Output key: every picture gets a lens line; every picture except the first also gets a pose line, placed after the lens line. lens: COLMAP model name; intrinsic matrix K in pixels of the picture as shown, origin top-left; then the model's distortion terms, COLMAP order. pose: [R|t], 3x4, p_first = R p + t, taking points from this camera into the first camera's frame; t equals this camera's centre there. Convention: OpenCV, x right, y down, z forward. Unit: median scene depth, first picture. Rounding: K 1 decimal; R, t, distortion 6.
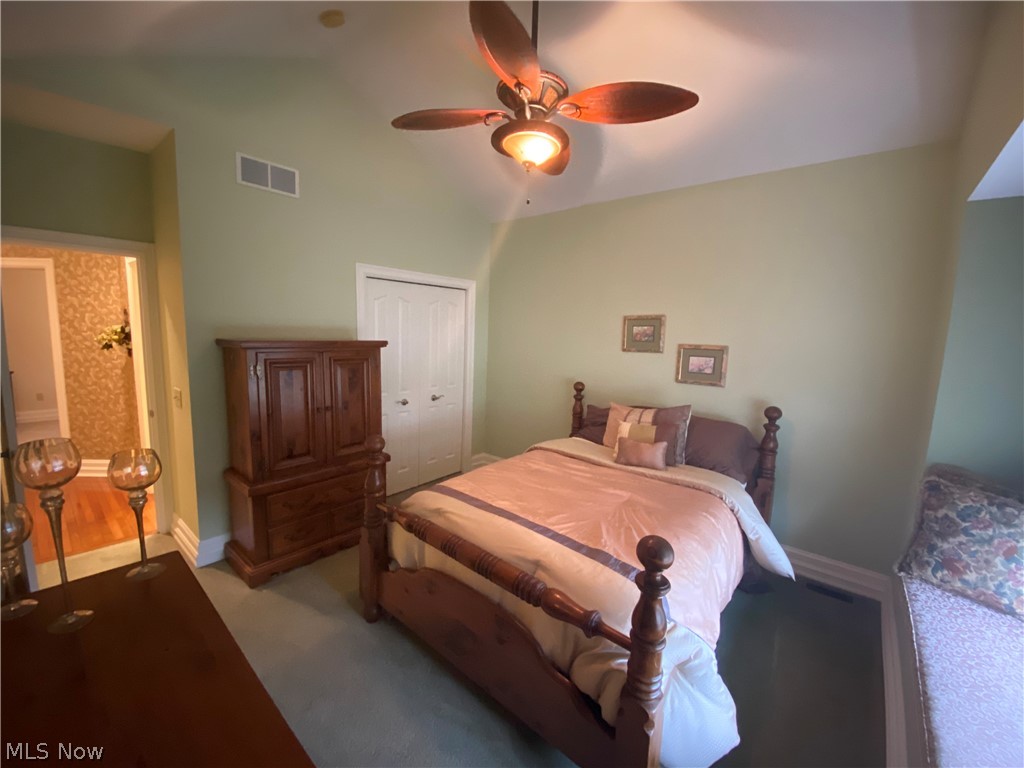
lens RADIAL K [[412.1, 0, 507.6], [0, 412.1, 382.8], [0, 0, 1]] dist [-0.002356, -0.008387]
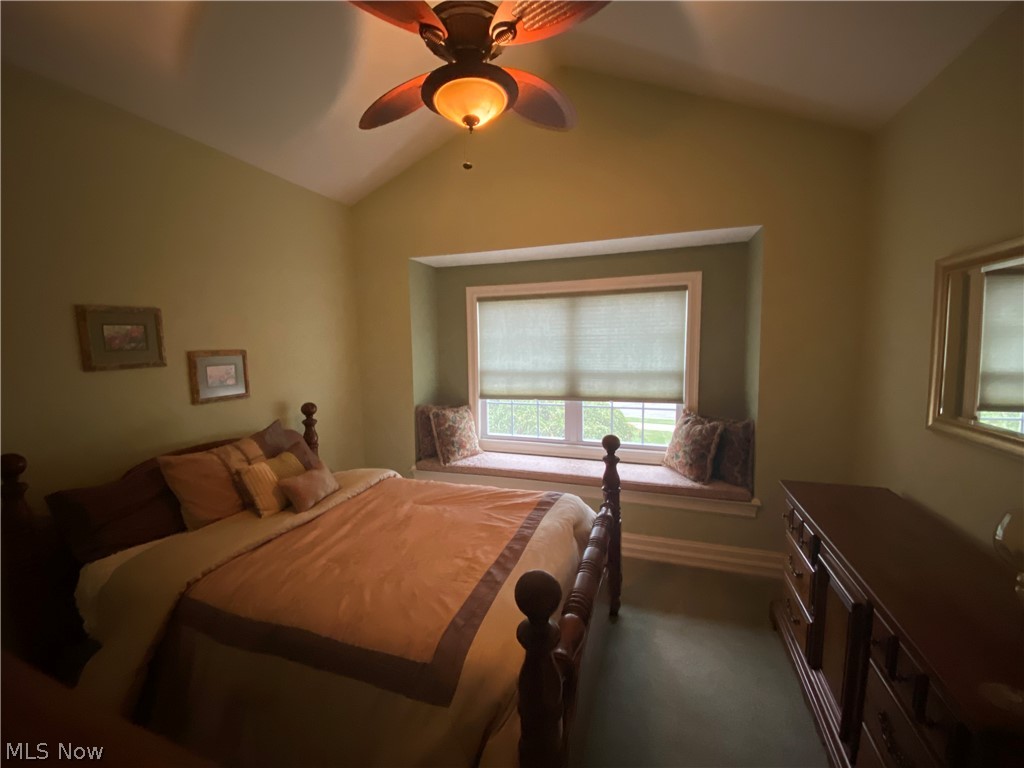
lens RADIAL K [[412.1, 0, 507.1], [0, 412.1, 381.4], [0, 0, 1]] dist [-0.002356, -0.008387]
pose [[-0.373802, -0.101306, 0.921959, -0.521263], [0.129301, 0.978619, 0.159956, -0.100312], [-0.918452, 0.179002, -0.352711, 0.891131]]
